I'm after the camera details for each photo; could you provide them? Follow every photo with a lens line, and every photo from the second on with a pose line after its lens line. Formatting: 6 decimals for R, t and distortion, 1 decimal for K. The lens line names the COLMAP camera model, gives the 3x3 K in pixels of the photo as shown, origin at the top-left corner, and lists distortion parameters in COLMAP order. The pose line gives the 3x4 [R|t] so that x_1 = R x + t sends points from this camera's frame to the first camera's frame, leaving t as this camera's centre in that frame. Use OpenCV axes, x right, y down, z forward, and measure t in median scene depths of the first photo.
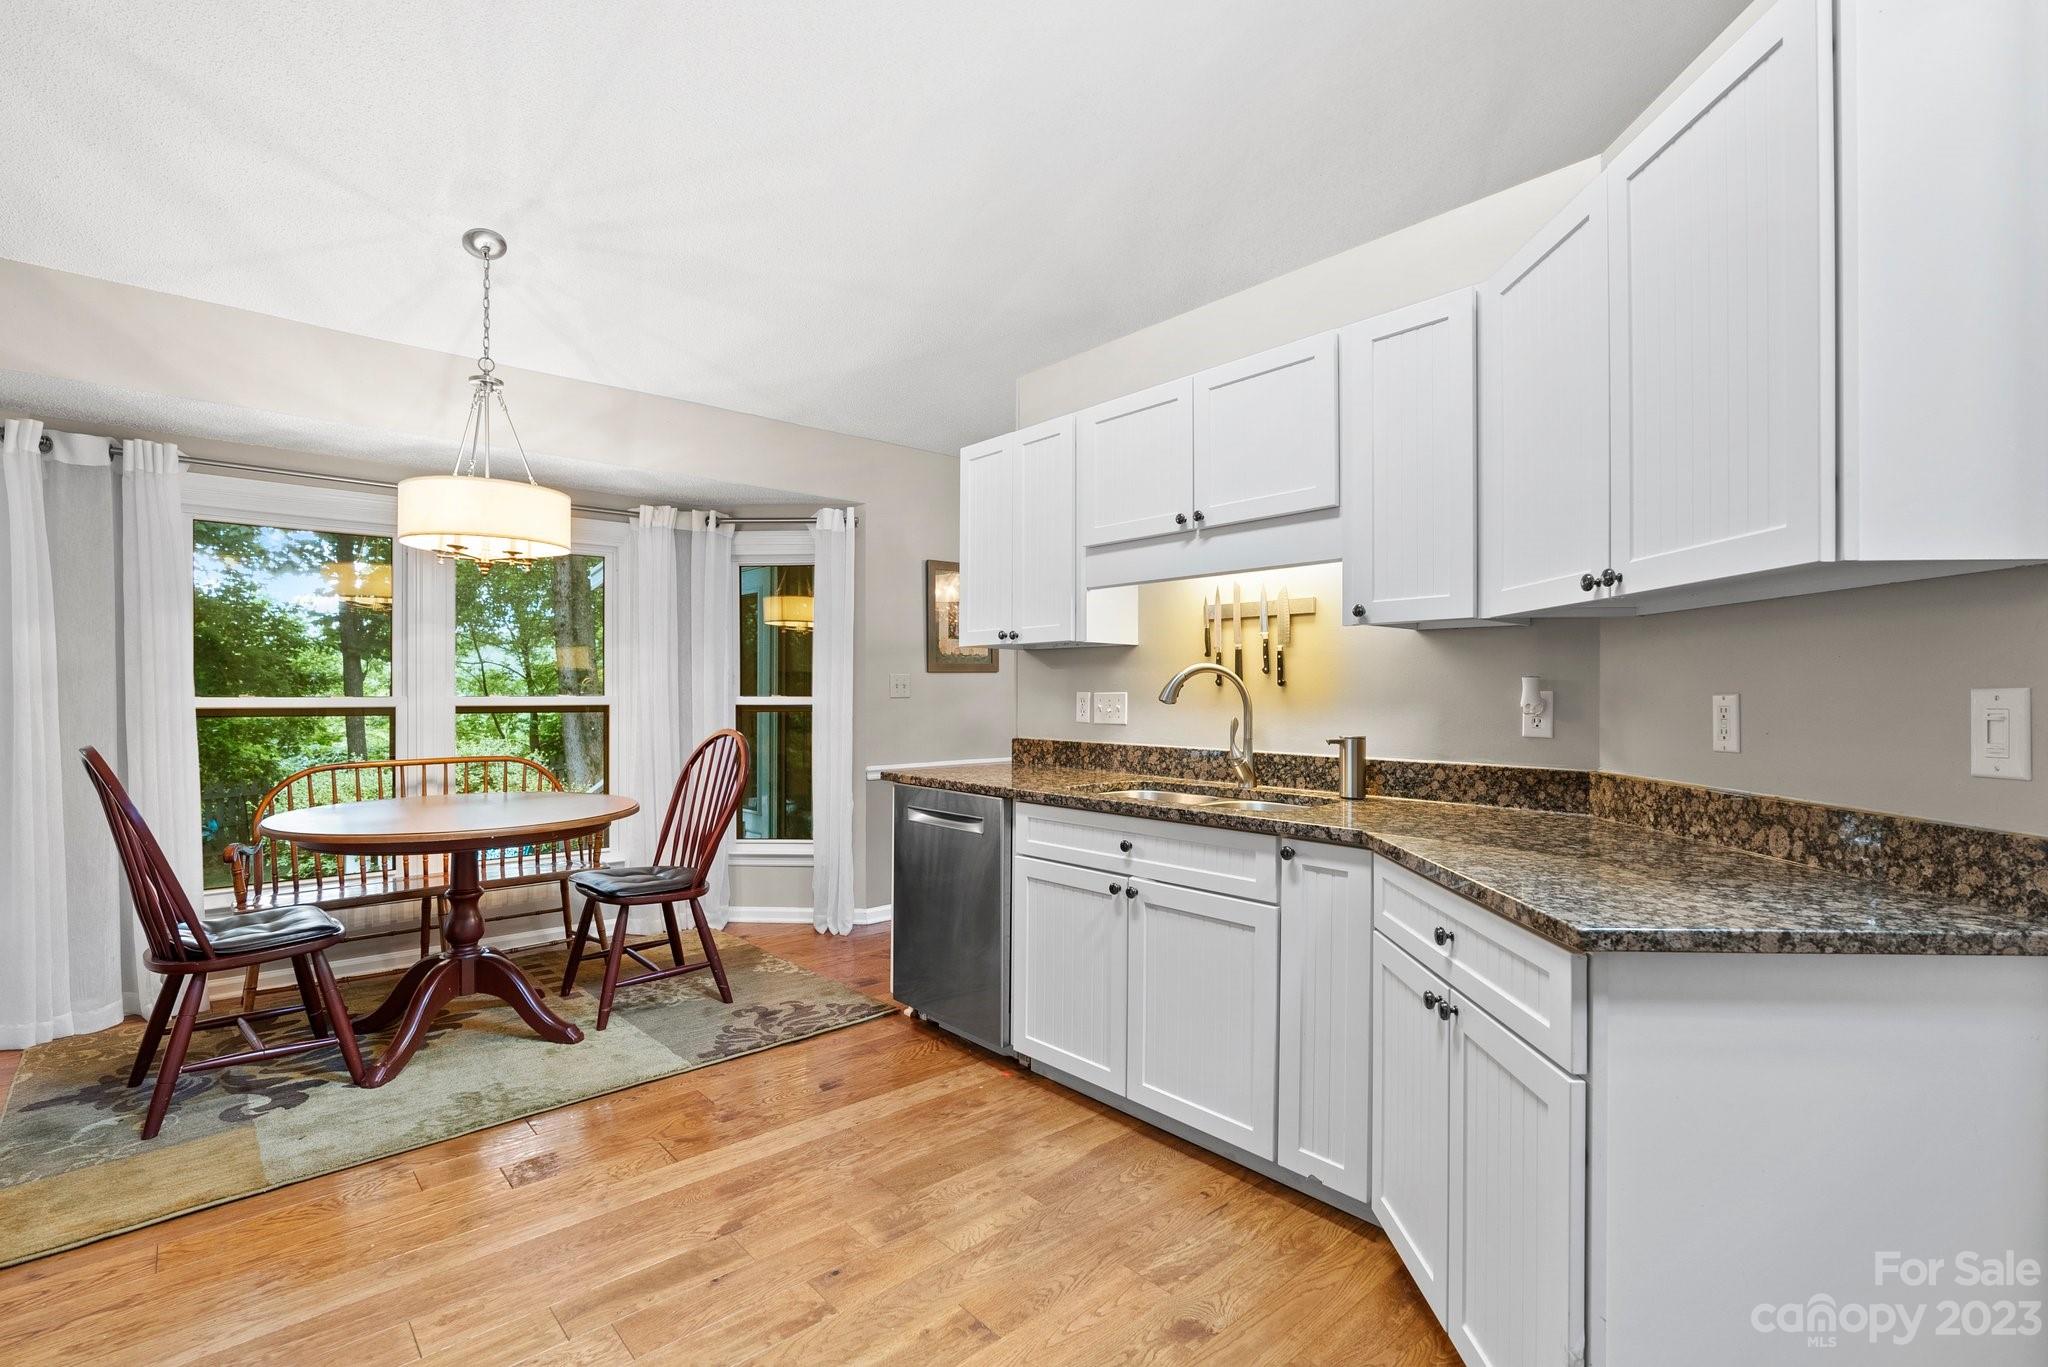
lens RADIAL K [[936.4, 0, 1017.8], [0, 936.4, 698.9], [0, 0, 1]] dist [-0.003519, 0.000032]
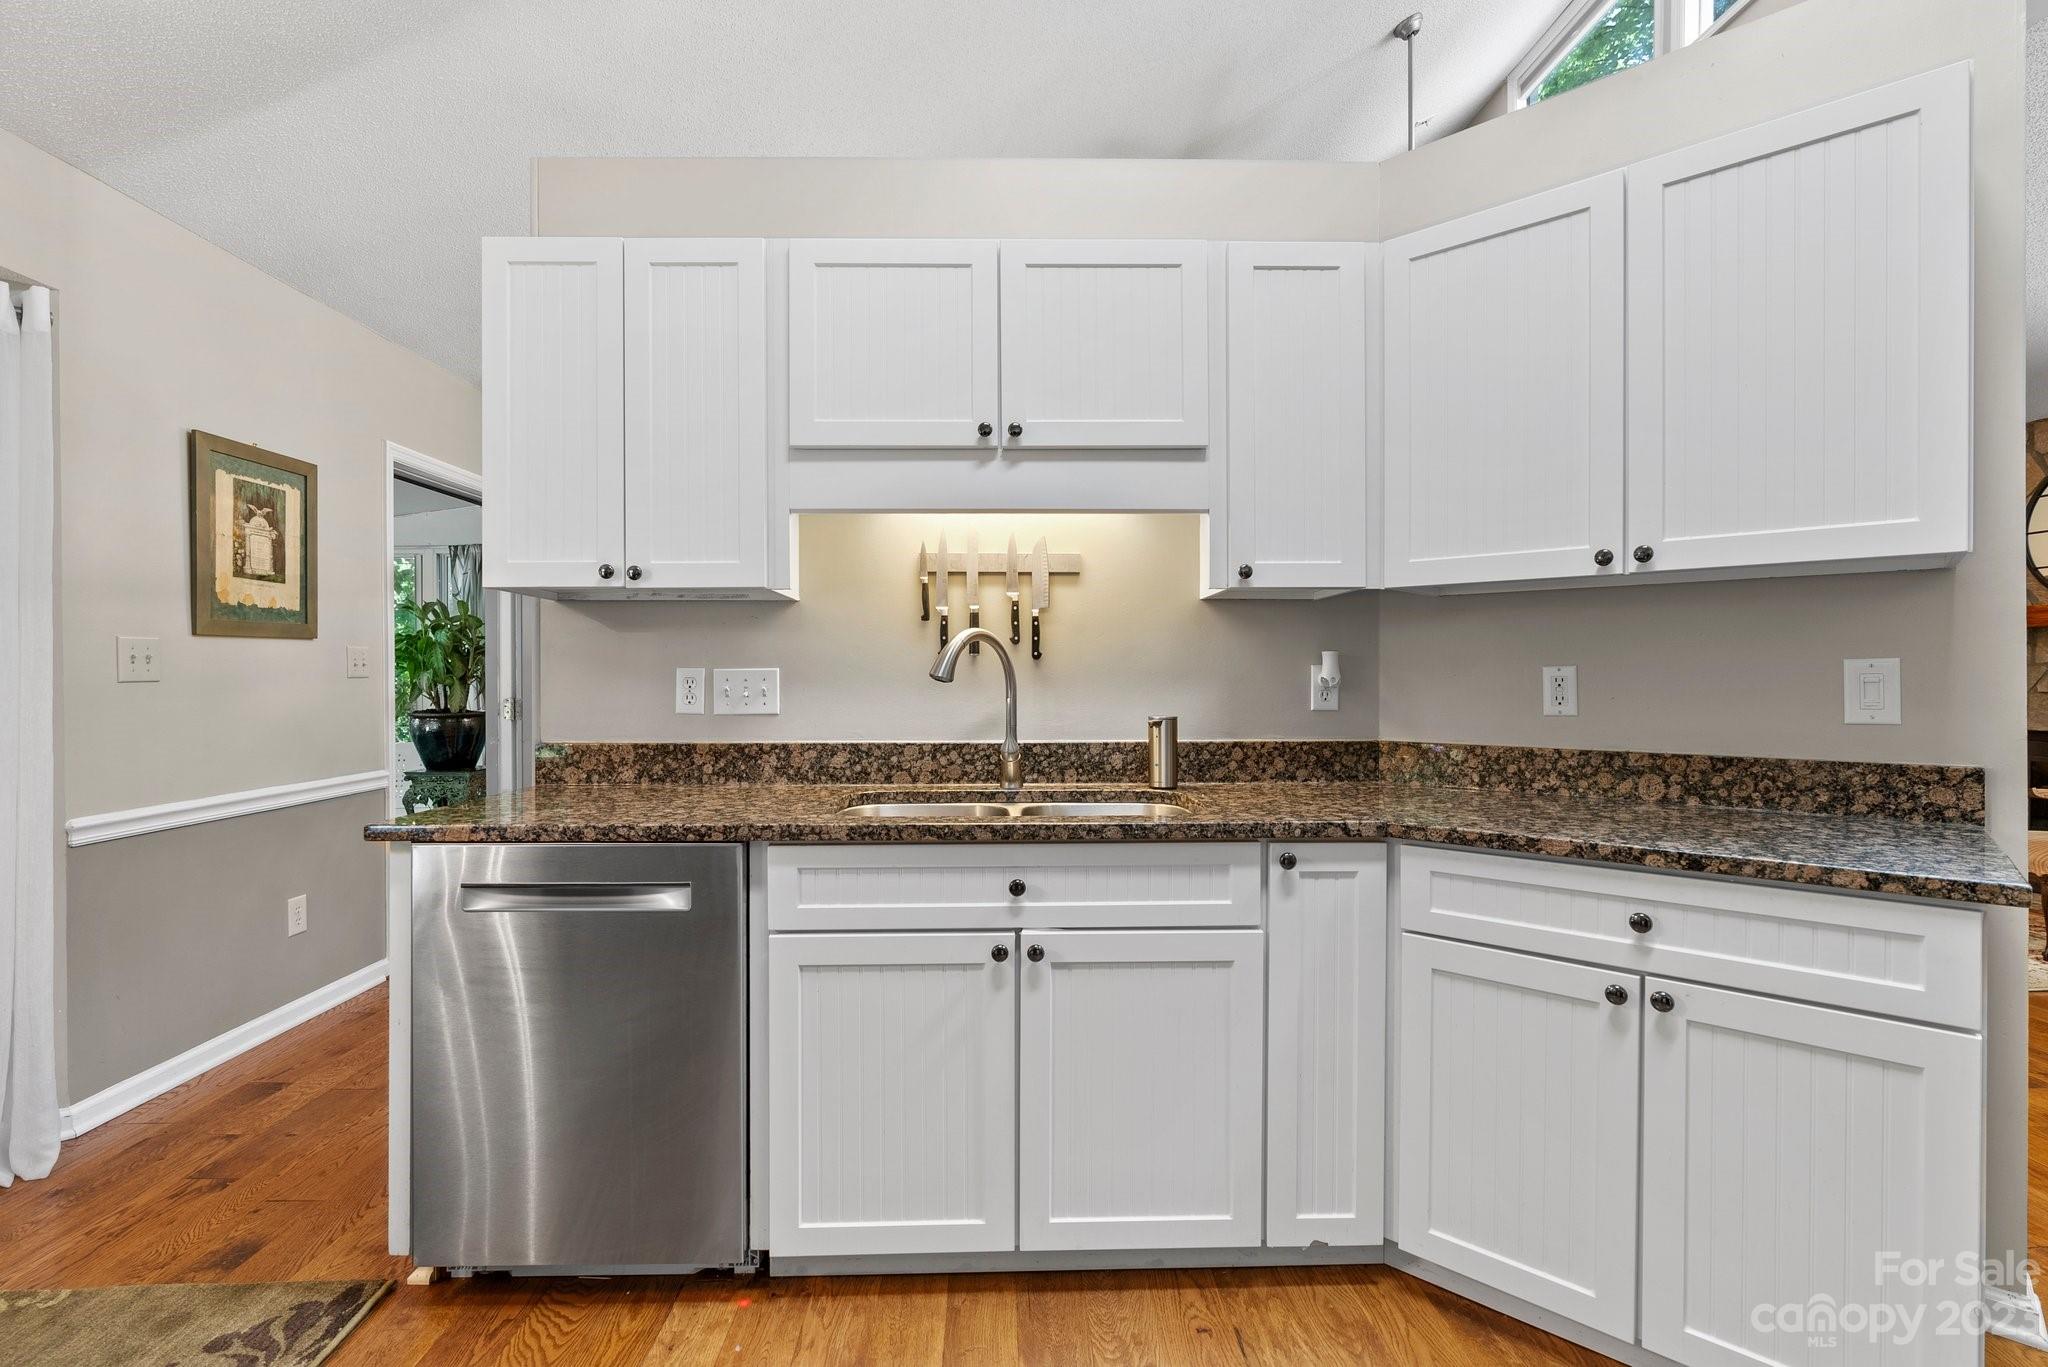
lens RADIAL K [[944.2, 0, 1024.0], [0, 944.2, 683.5], [0, 0, 1]] dist [-0.008788, 0.001150]
pose [[0.640851, -0.008024, 0.767623, -0.375882], [0.008760, 0.999957, 0.003139, 0.004762], [-0.767615, 0.004713, 0.640894, 0.502235]]
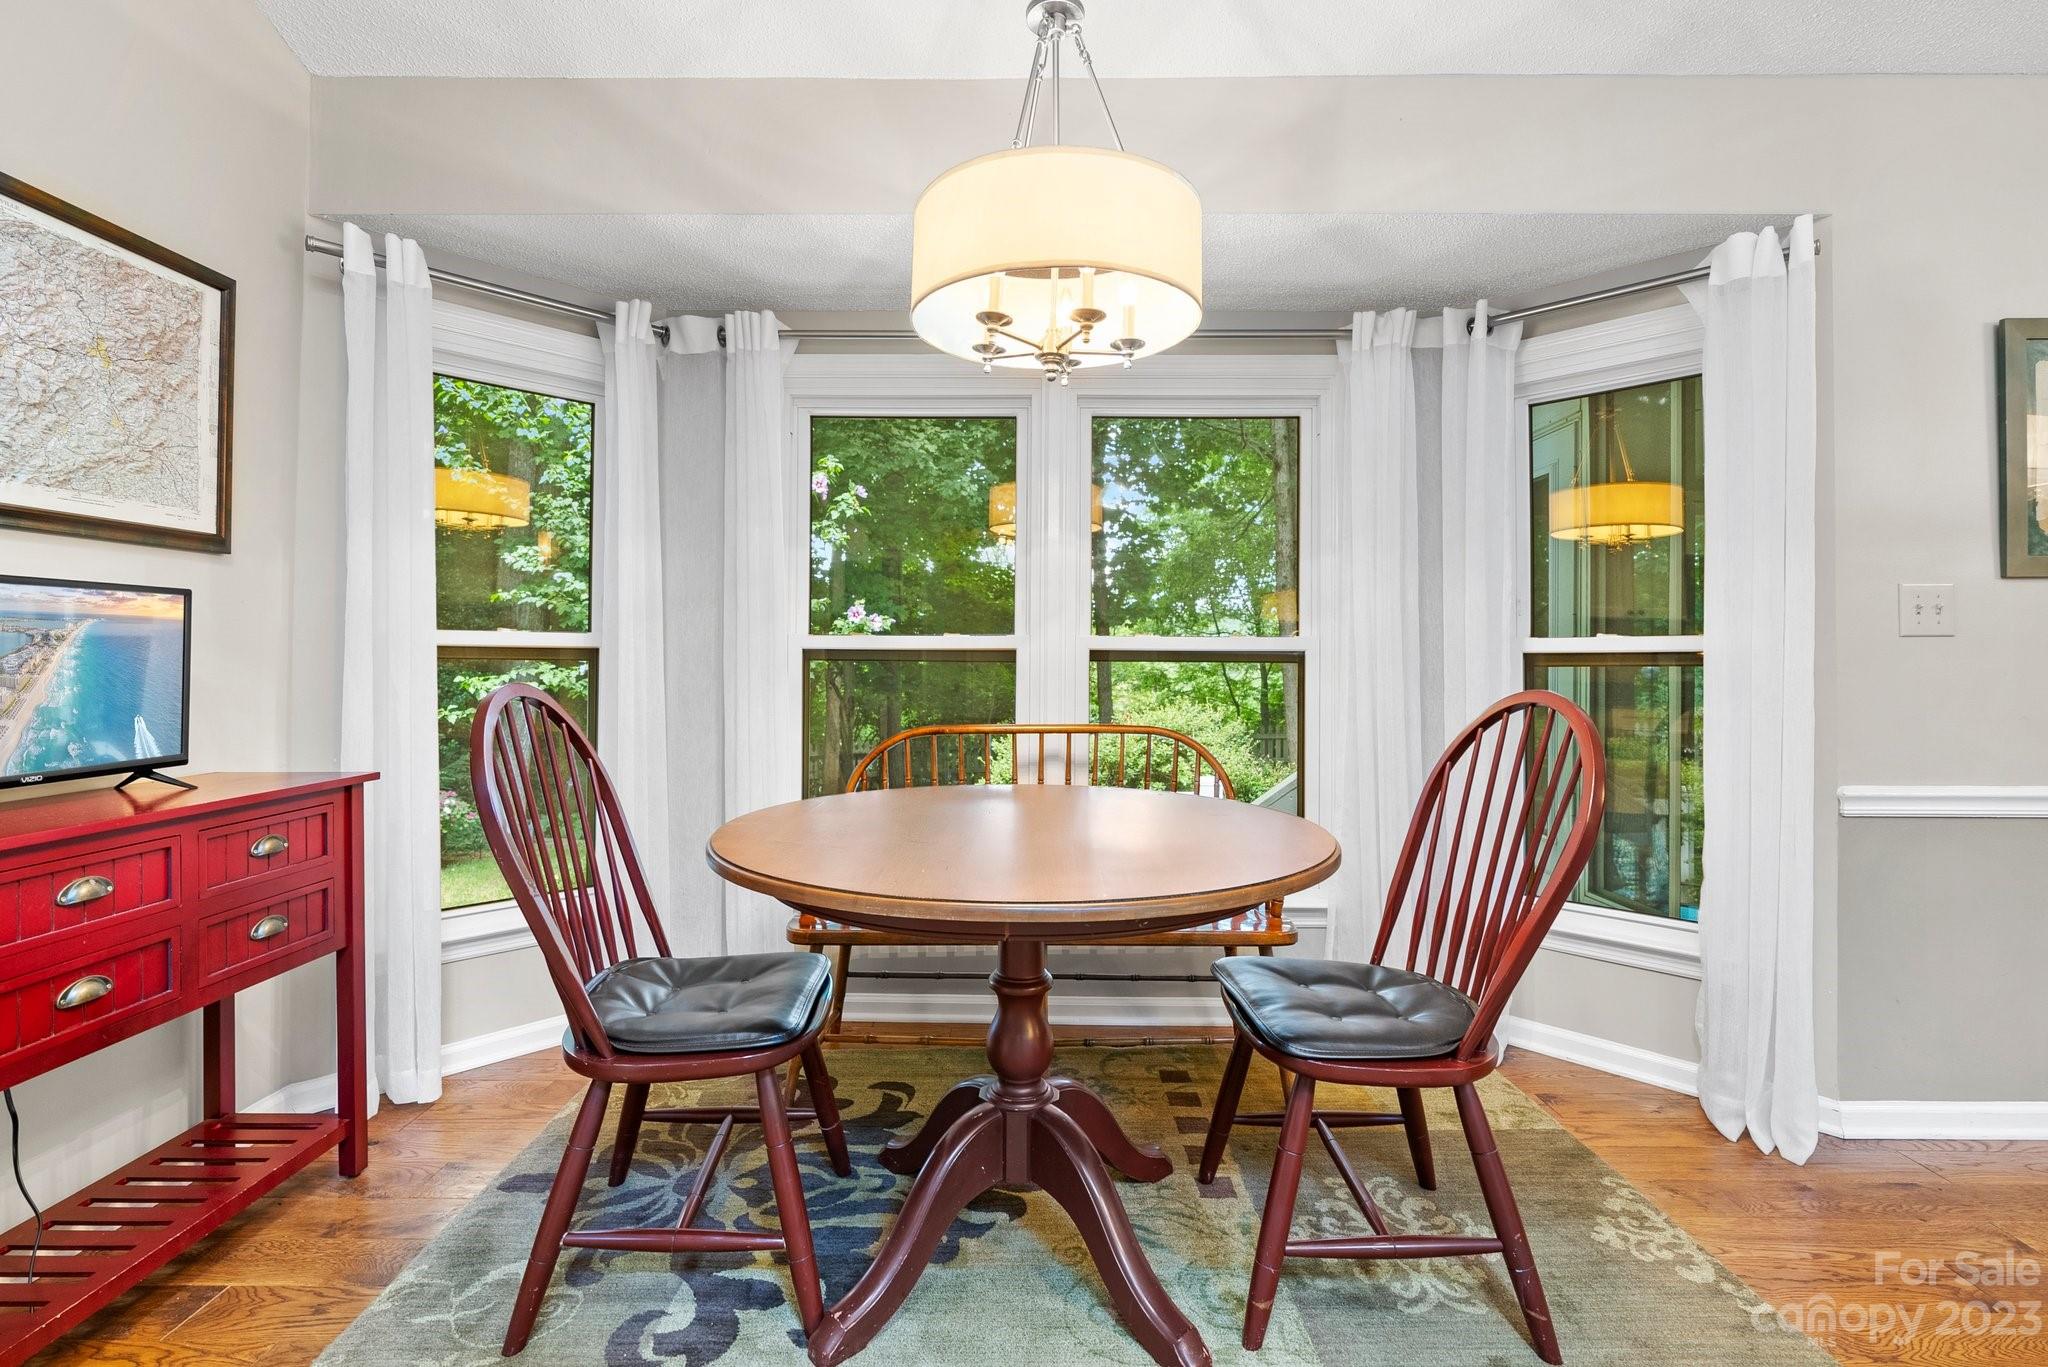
lens RADIAL K [[932.2, 0, 1028.6], [0, 932.2, 649.0], [0, 0, 1]] dist [-0.001366, 0.001006]
pose [[0.742954, -0.005748, -0.669317, -0.260343], [-0.010332, 0.999746, -0.020053, 0.032522], [0.669262, 0.021814, 0.742706, 0.686058]]
